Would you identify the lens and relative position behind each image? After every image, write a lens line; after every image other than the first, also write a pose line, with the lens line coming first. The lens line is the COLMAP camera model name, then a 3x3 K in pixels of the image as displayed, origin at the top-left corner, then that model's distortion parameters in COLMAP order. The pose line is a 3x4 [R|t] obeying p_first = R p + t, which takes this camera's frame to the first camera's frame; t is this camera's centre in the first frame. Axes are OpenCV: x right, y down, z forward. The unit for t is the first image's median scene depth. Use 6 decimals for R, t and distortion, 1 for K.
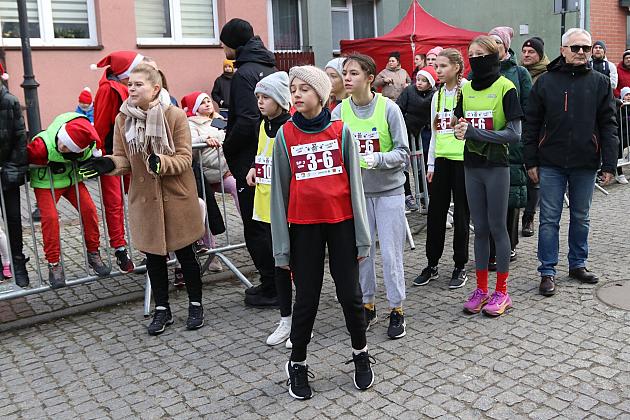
lens RADIAL K [[967.4, 0, 315.0], [0, 967.4, 210.0], [0, 0, 1]] dist [-0.046431, 0.227162]
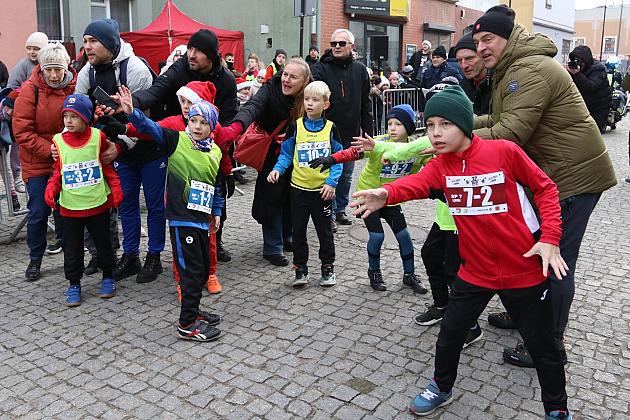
lens RADIAL K [[967.4, 0, 315.0], [0, 967.4, 210.0], [0, 0, 1]] dist [-0.046431, 0.227162]
pose [[0.951614, -0.019474, 0.306679, -0.161455], [0.019296, 0.999807, 0.003610, 0.053517], [-0.306690, 0.002483, 0.951806, -0.241516]]
